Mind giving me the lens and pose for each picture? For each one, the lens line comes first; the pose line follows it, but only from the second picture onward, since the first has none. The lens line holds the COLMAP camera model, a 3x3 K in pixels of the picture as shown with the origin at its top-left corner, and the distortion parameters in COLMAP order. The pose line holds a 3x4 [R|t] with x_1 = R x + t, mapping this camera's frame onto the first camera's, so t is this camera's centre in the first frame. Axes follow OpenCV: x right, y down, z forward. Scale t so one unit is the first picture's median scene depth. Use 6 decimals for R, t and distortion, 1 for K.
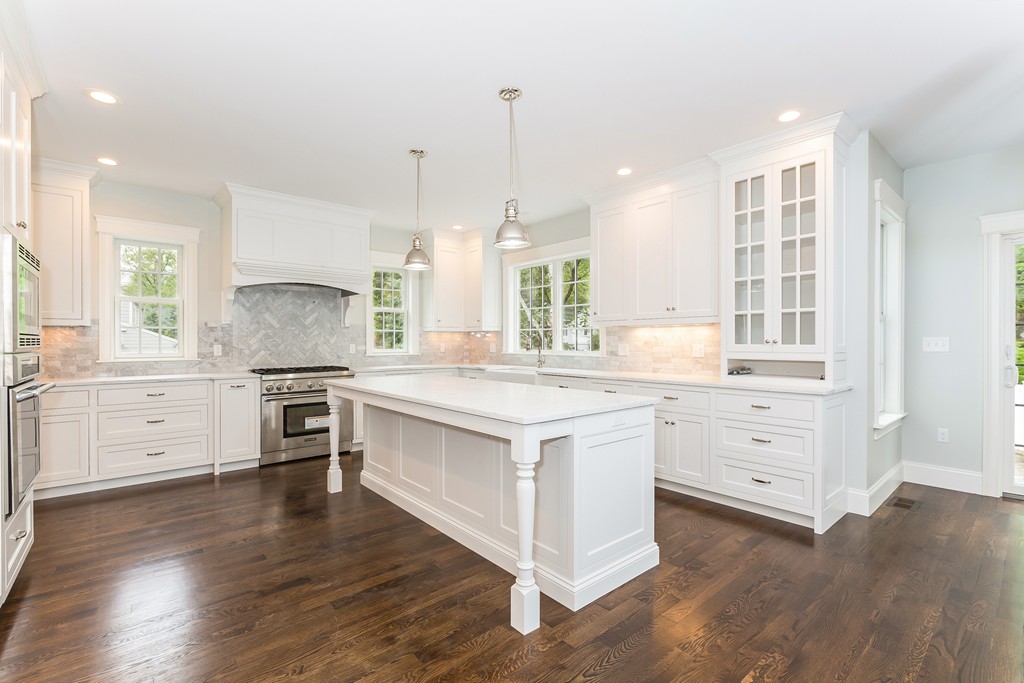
lens RADIAL K [[457.3, 0, 504.3], [0, 457.3, 344.3], [0, 0, 1]] dist [0.003698, 0.000041]
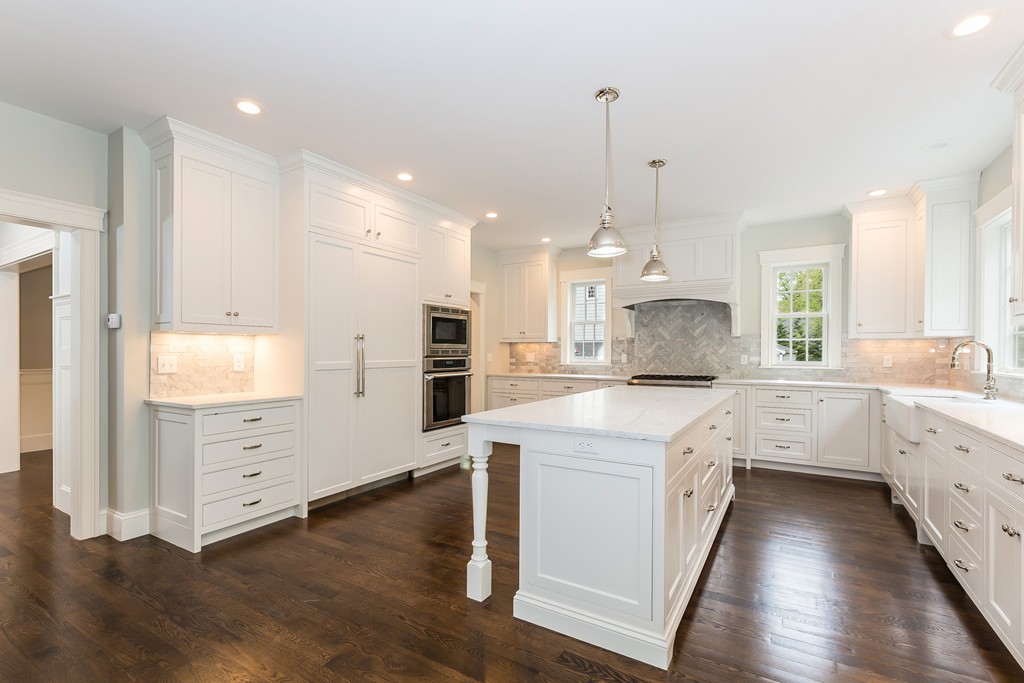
lens RADIAL K [[457.3, 0, 509.4], [0, 457.3, 351.0], [0, 0, 1]] dist [0.003698, 0.000041]
pose [[0.323874, 0.001711, -0.946099, 0.485979], [-0.008145, 0.999966, -0.000980, -0.004104], [0.946065, 0.008023, 0.323877, 0.282574]]
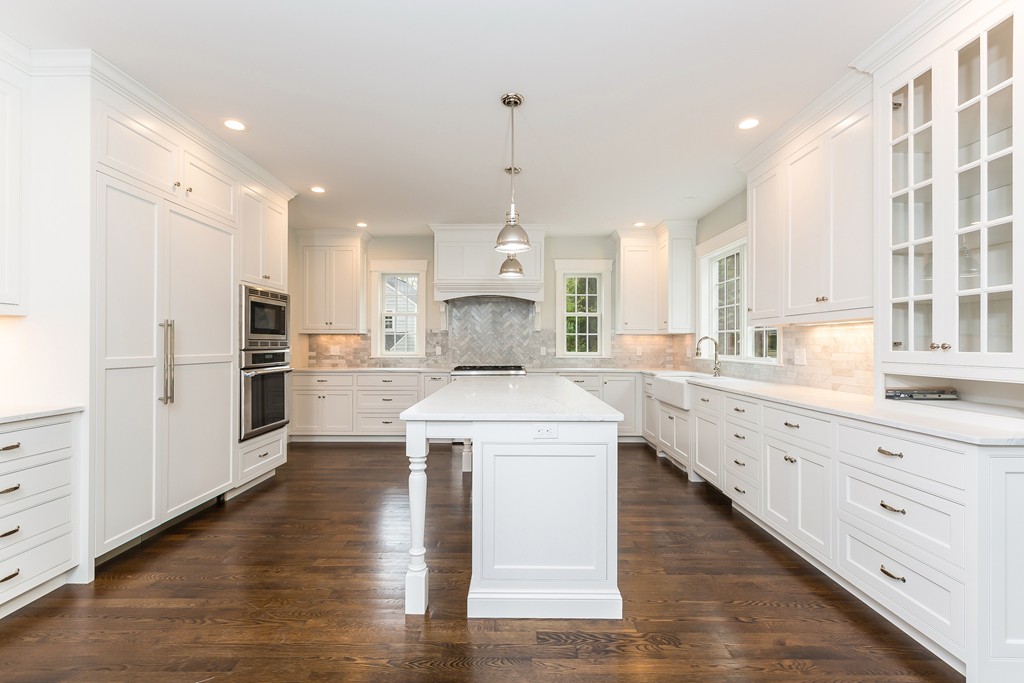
lens RADIAL K [[457.3, 0, 505.6], [0, 457.3, 341.9], [0, 0, 1]] dist [0.003698, 0.000041]
pose [[0.760485, -0.000185, -0.649356, 0.374403], [-0.008089, 0.999920, -0.009758, -0.000934], [0.649306, 0.012673, 0.760422, 0.128661]]
